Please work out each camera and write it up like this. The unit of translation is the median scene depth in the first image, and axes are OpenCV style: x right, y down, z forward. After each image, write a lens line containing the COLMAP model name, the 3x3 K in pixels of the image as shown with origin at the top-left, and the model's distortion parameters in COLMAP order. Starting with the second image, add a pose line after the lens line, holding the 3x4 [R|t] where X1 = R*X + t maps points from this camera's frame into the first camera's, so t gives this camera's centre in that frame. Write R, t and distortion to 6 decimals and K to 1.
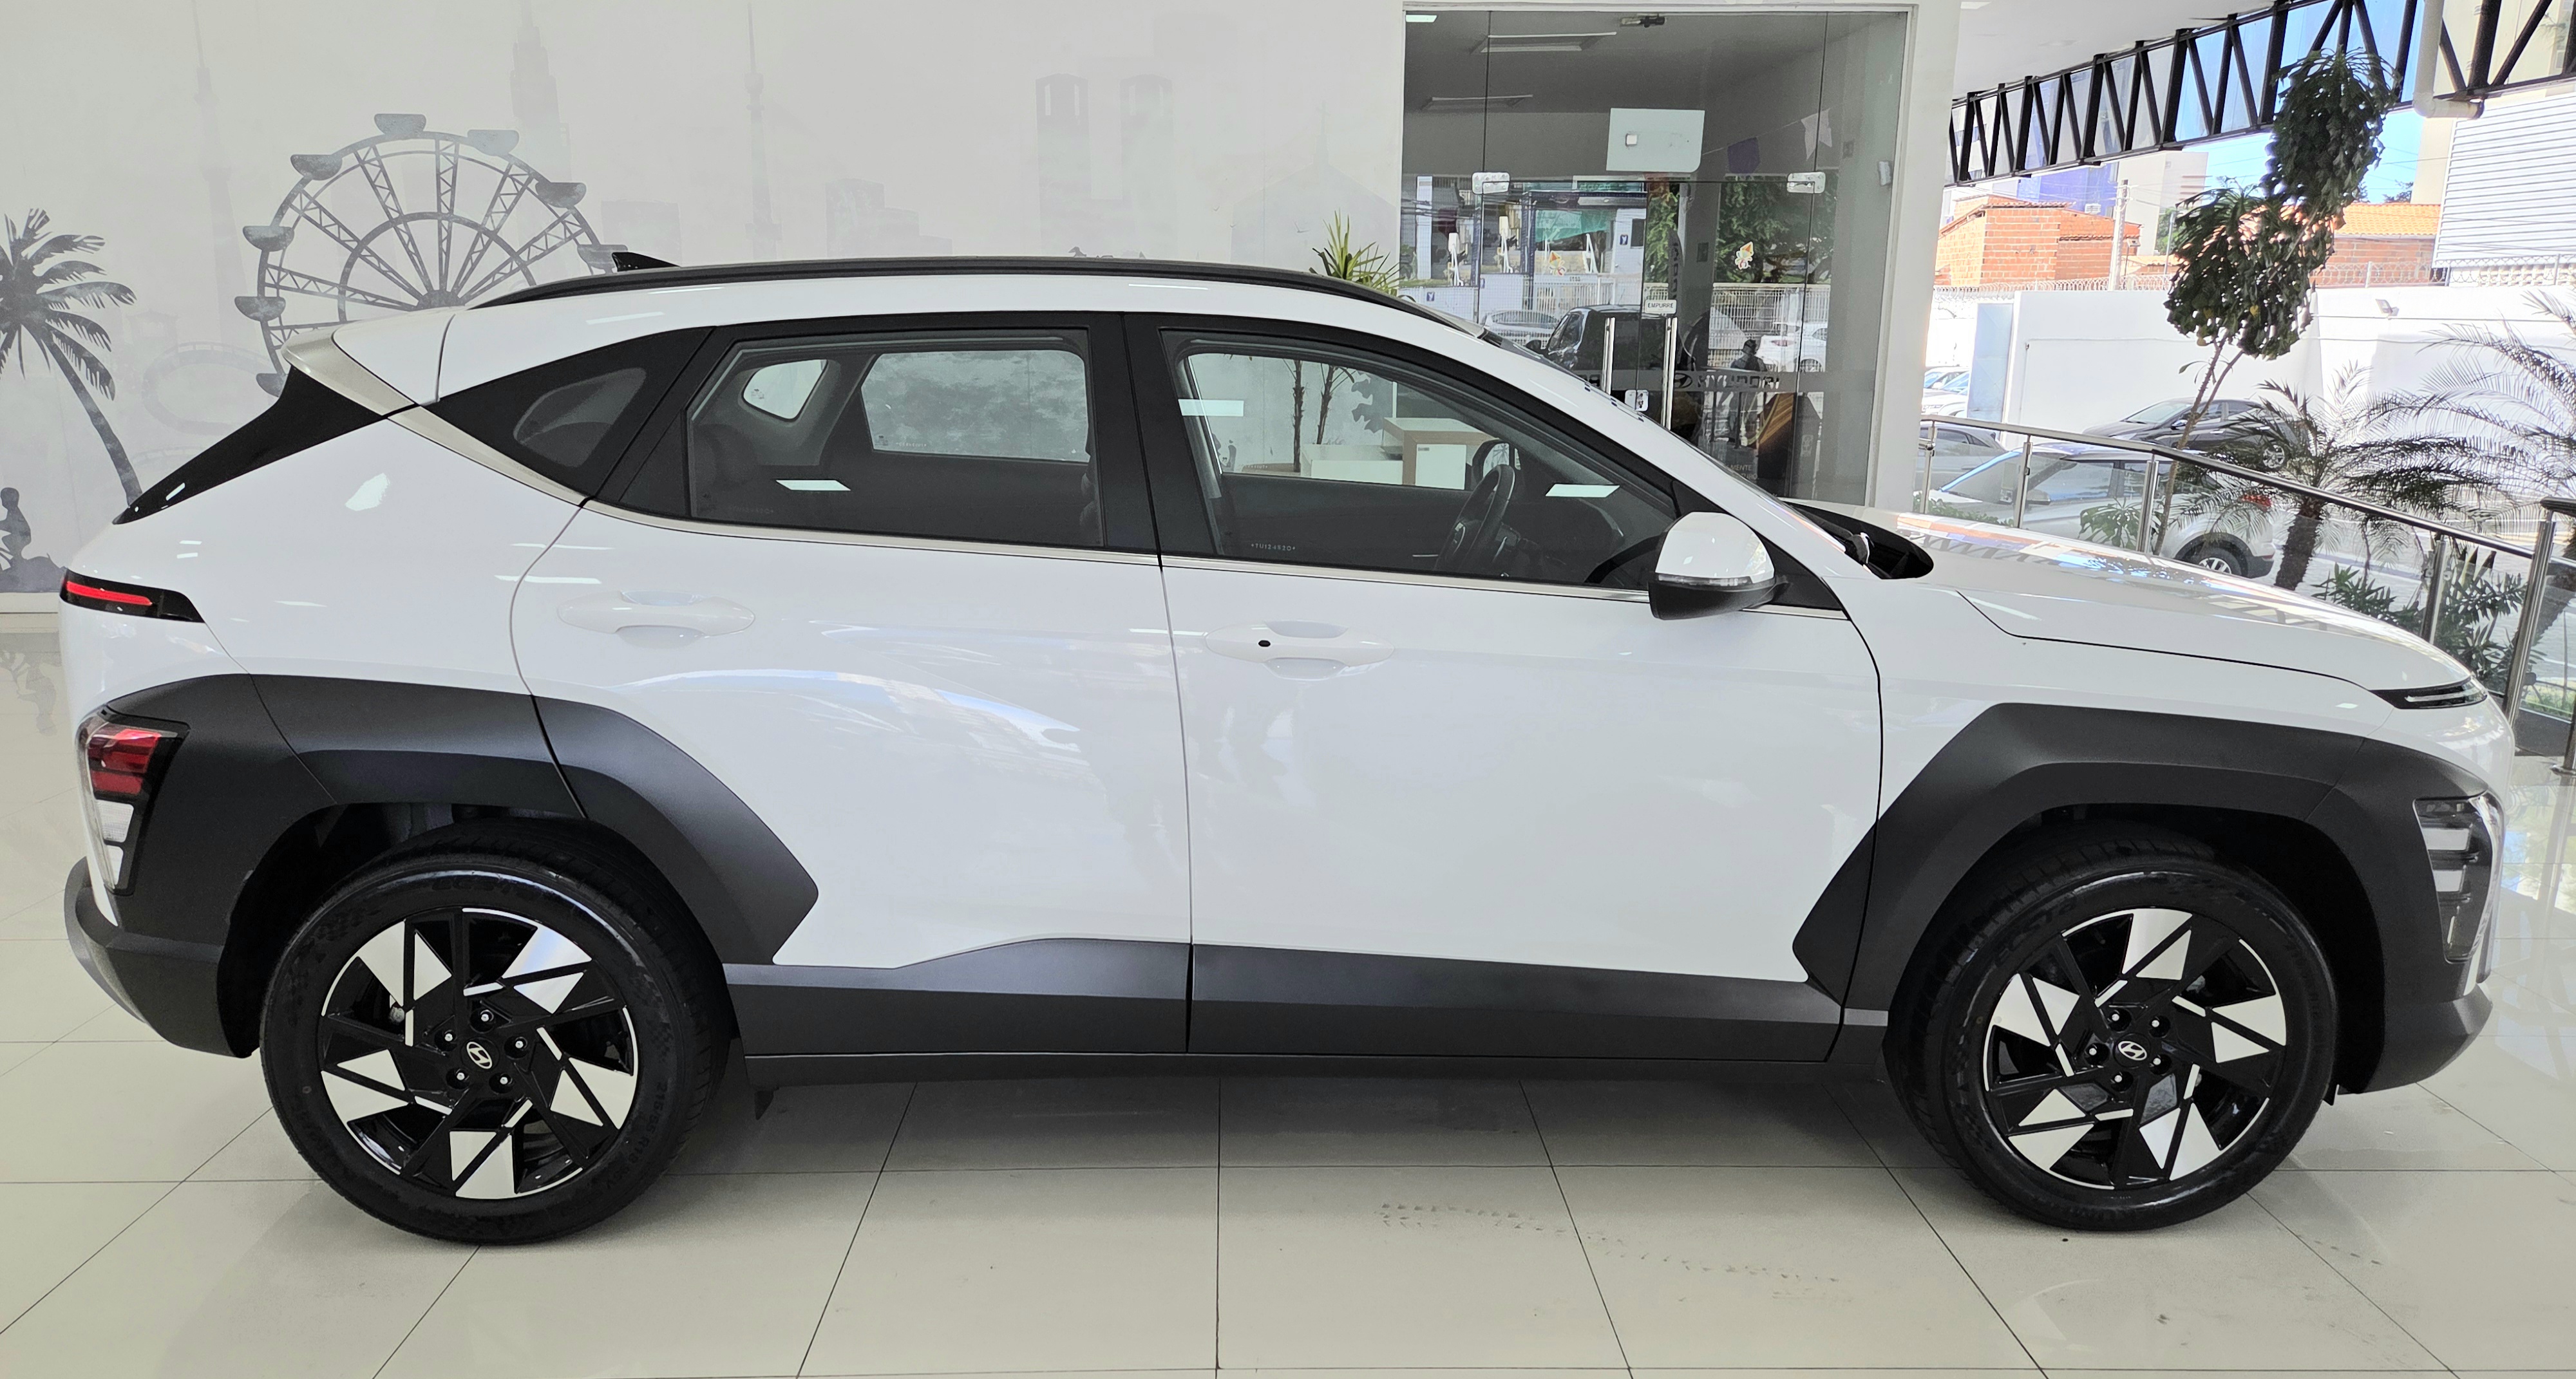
lens RADIAL K [[1718.9, 0, 1301.0], [0, 1718.9, 707.3], [0, 0, 1]] dist [0.031882, -0.006793]
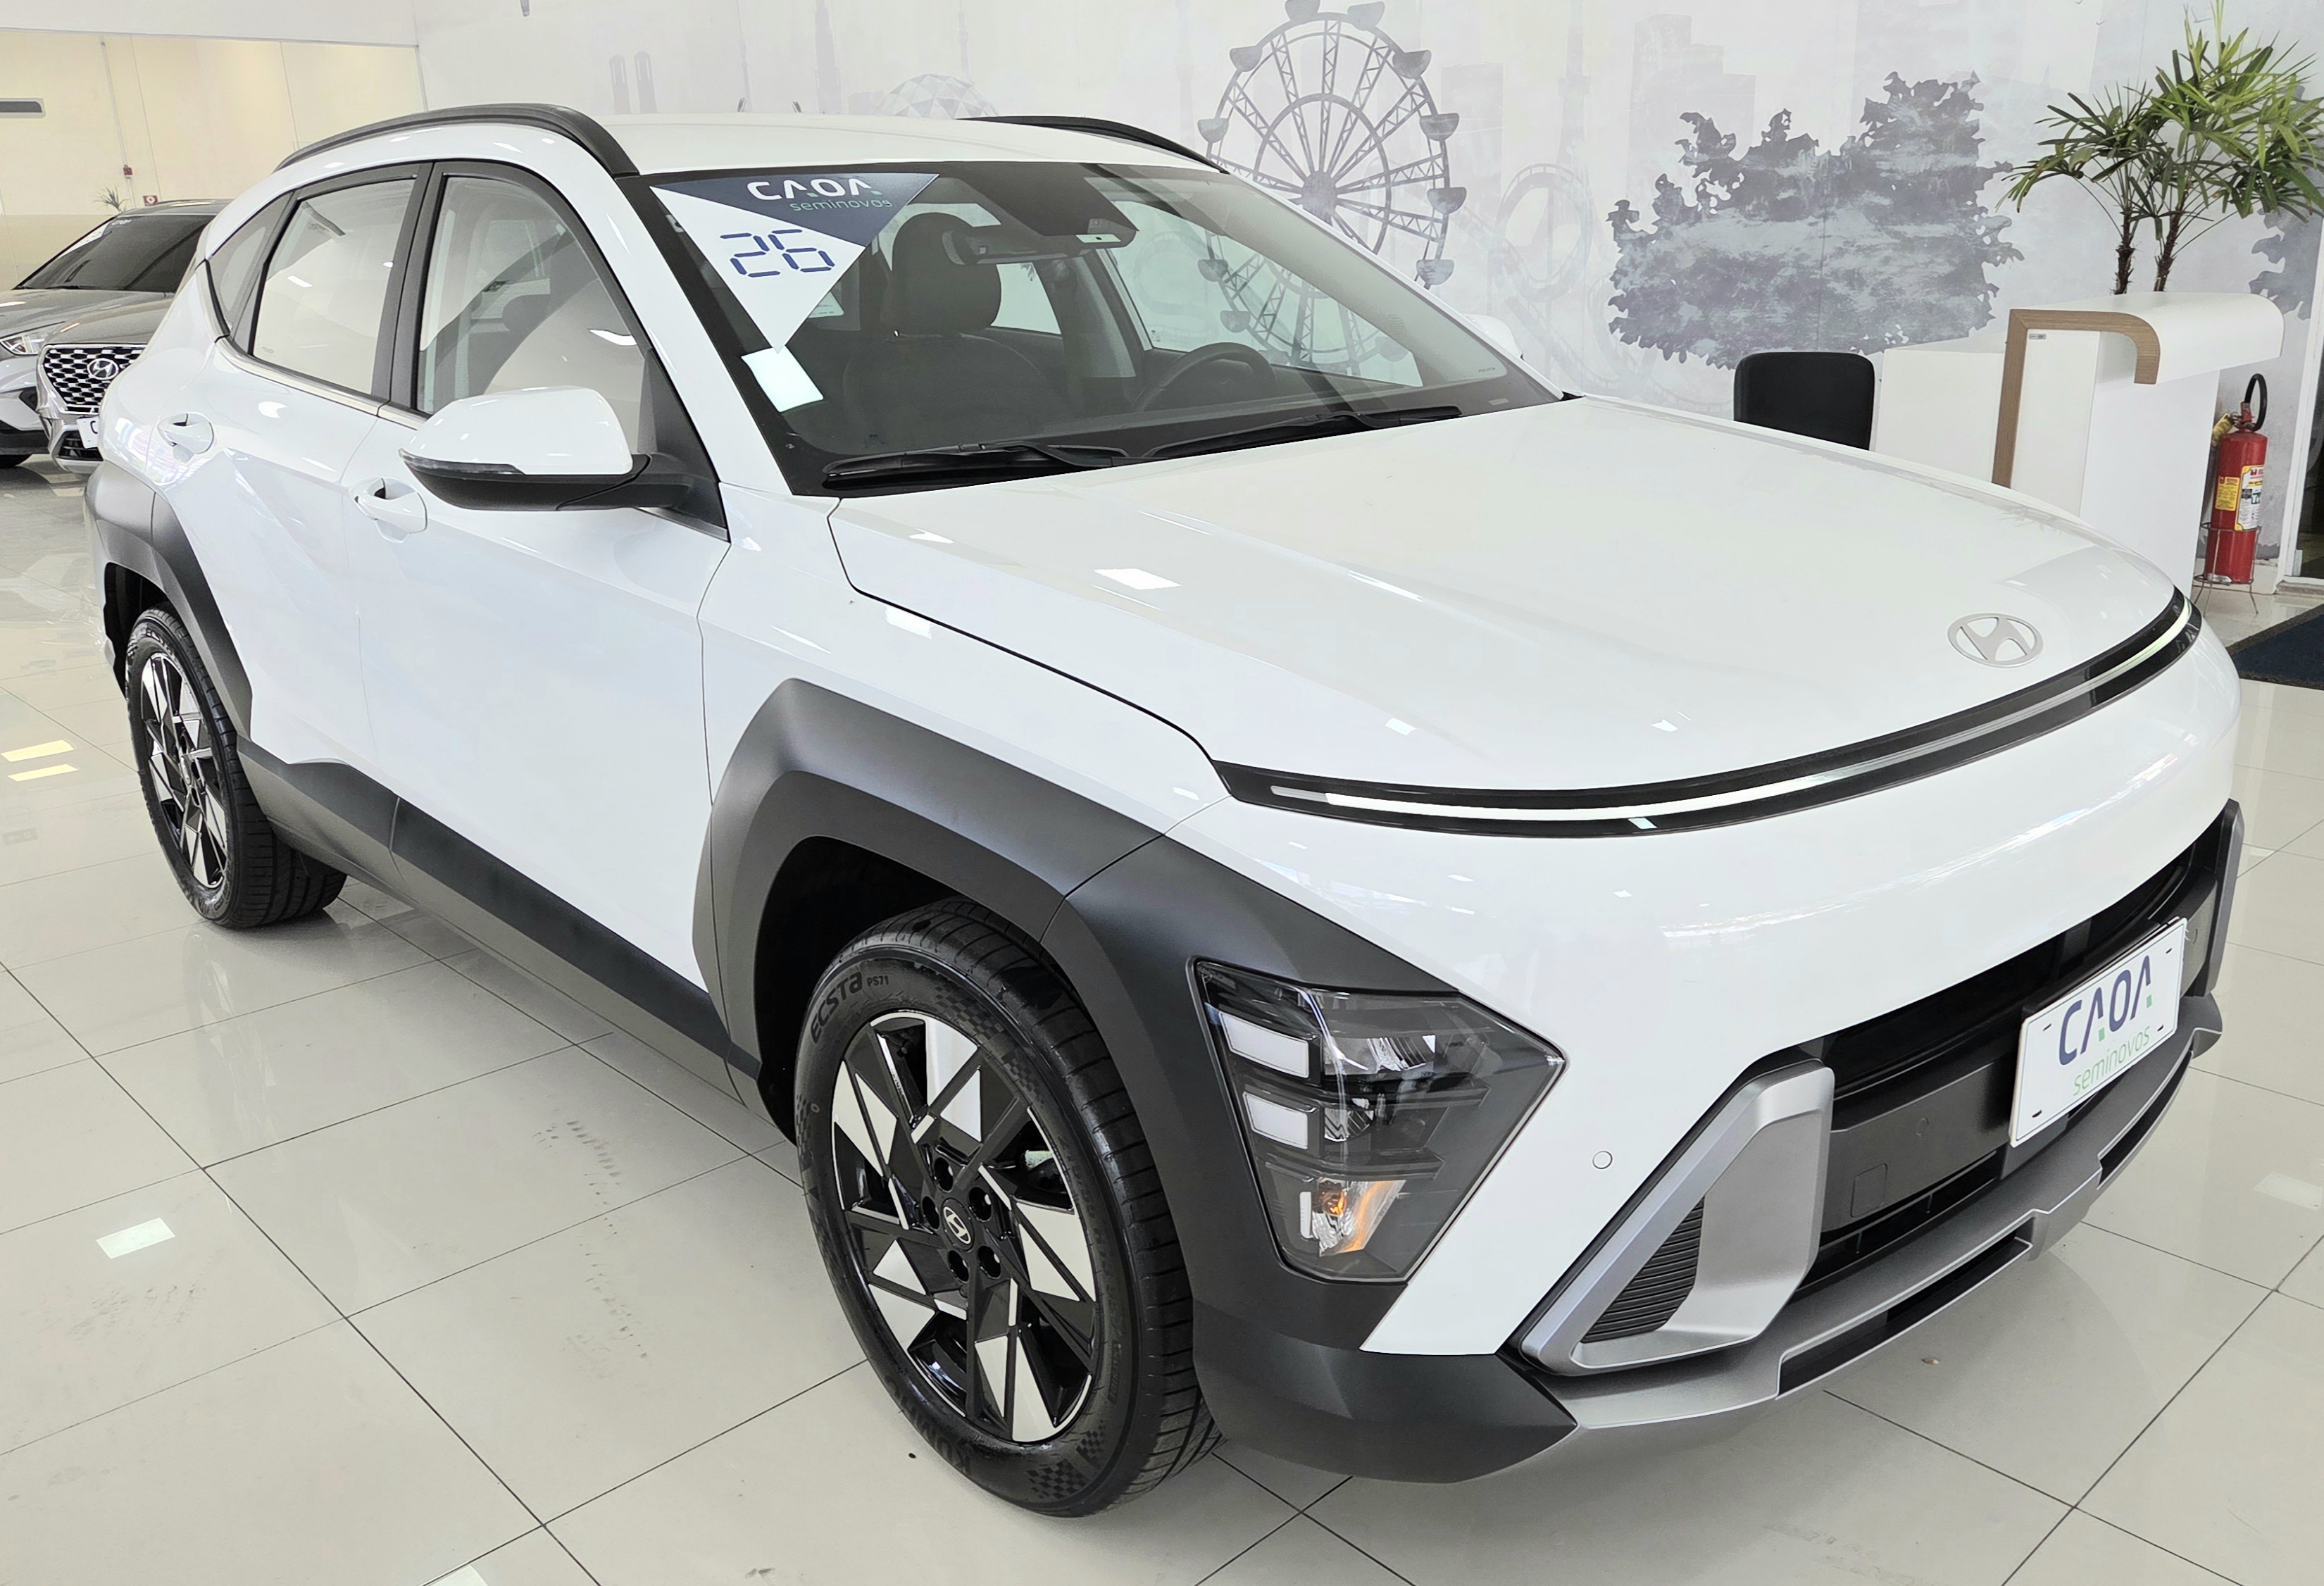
lens RADIAL K [[1819.8, 0, 1167.4], [0, 1819.8, 783.5], [0, 0, 1]] dist [0.050069, -0.016399]
pose [[0.682453, 0.192742, -0.705059, 0.295408], [-0.129089, 0.981226, 0.143288, -0.024488], [0.719440, -0.006772, 0.694522, 0.166327]]
